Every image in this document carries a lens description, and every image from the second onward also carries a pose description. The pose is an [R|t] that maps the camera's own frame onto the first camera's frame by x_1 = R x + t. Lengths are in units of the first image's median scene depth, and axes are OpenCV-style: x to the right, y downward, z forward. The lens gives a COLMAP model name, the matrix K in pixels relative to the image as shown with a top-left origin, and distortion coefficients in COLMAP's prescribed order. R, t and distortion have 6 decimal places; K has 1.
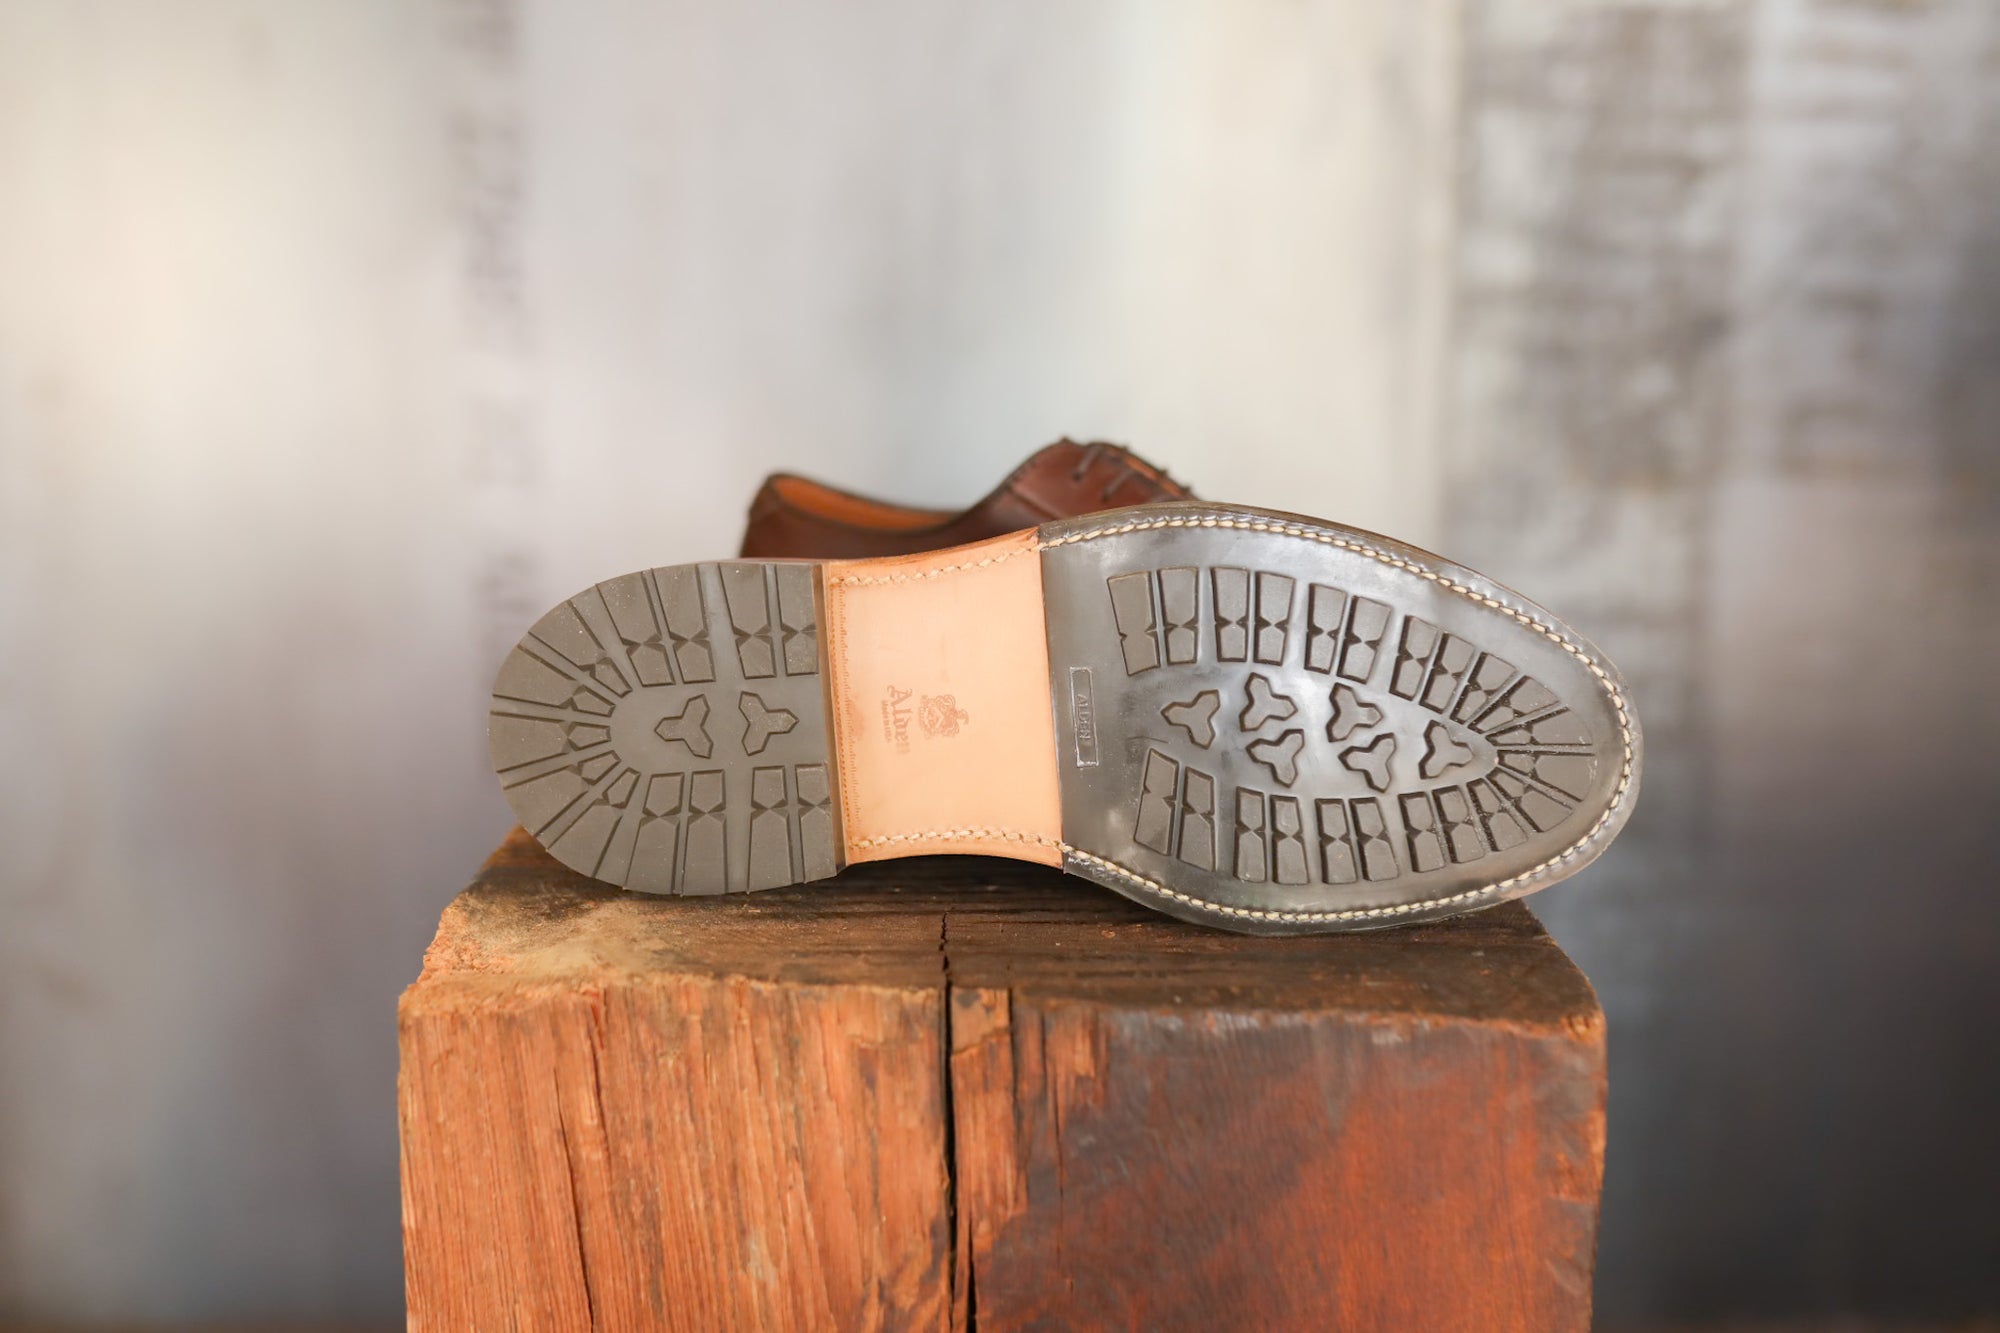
lens RADIAL K [[2032.8, 0, 997.9], [0, 2032.8, 654.7], [0, 0, 1]] dist [-0.046693, 0.000000]
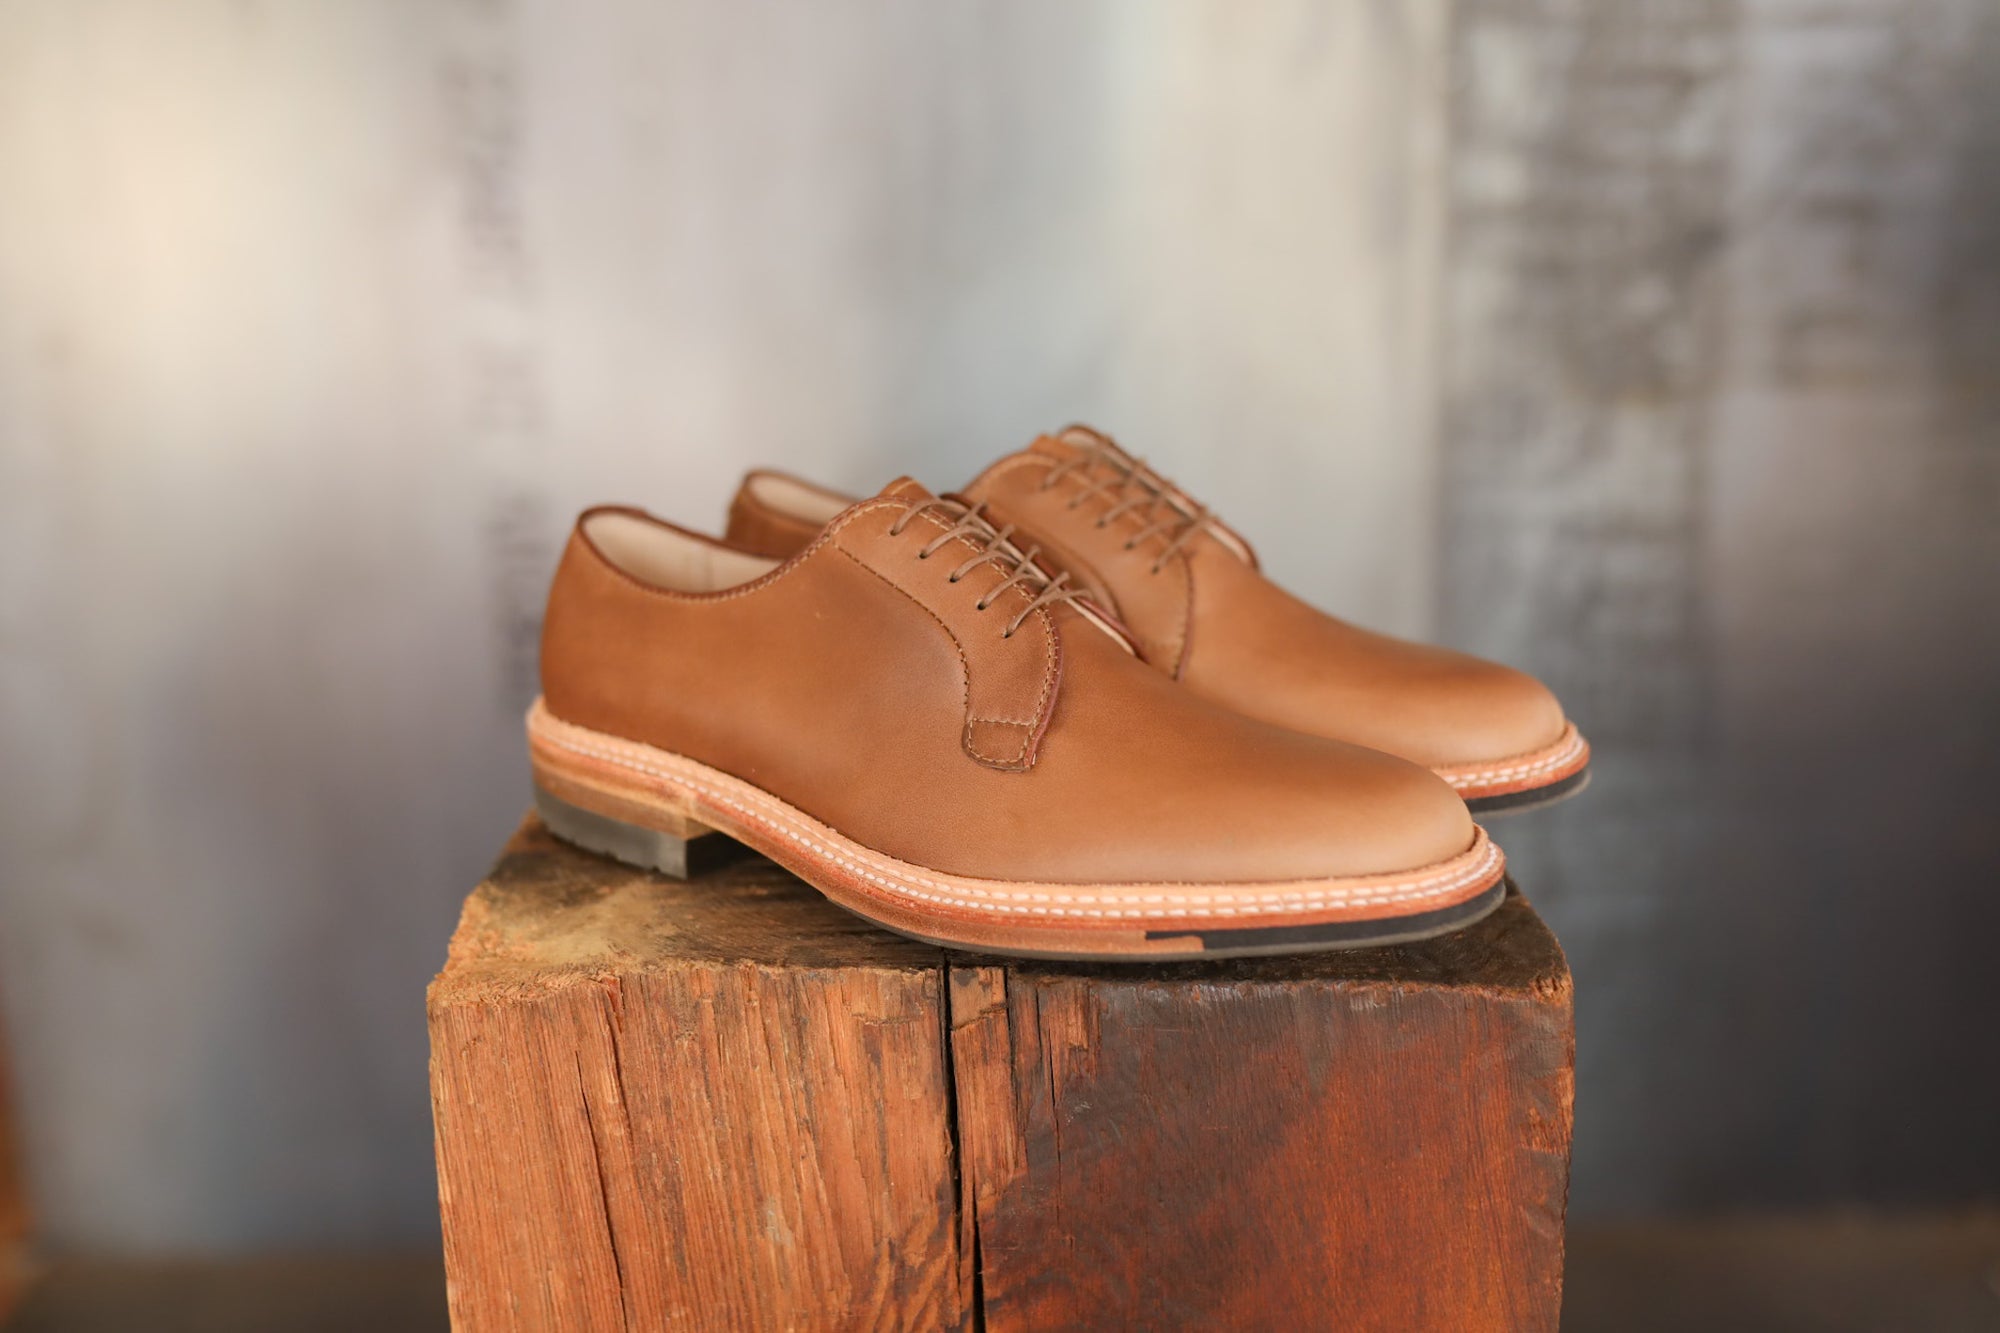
lens RADIAL K [[2032.8, 0, 996.5], [0, 2032.8, 663.7], [0, 0, 1]] dist [-0.046693, 0.000000]
pose [[0.999599, -0.026544, -0.009907, 0.015901], [0.027061, 0.998046, 0.056324, -0.051117], [0.008392, -0.056569, 0.998363, -0.041701]]
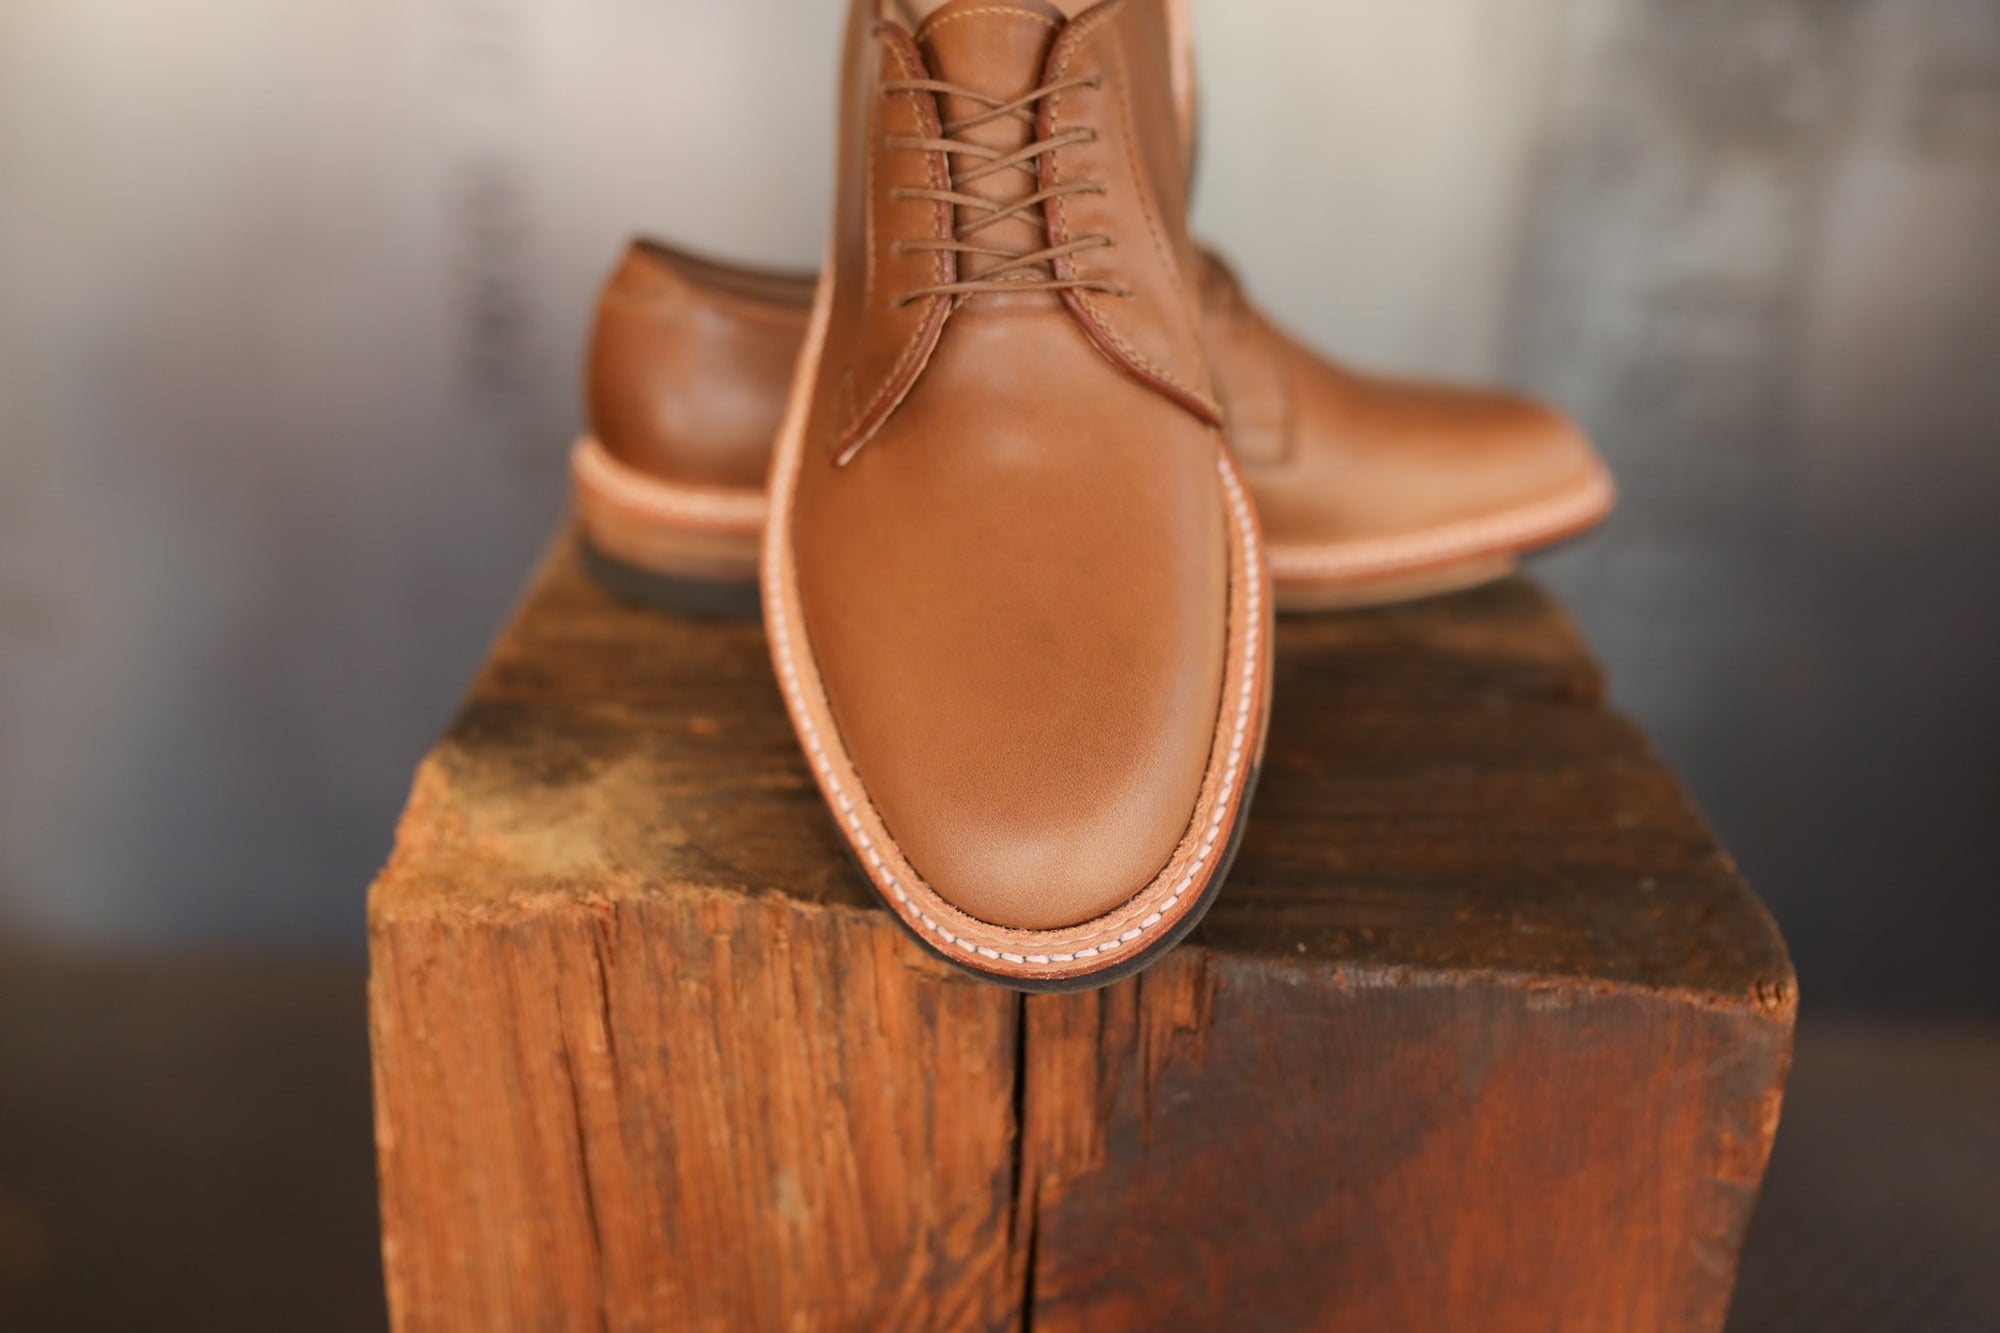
lens RADIAL K [[2032.8, 0, 1000.2], [0, 2032.8, 668.4], [0, 0, 1]] dist [-0.046693, 0.000000]
pose [[0.998725, 0.048812, 0.012890, -0.050964], [-0.050451, 0.974335, 0.219376, -0.118003], [-0.001851, -0.219746, 0.975555, 0.204921]]
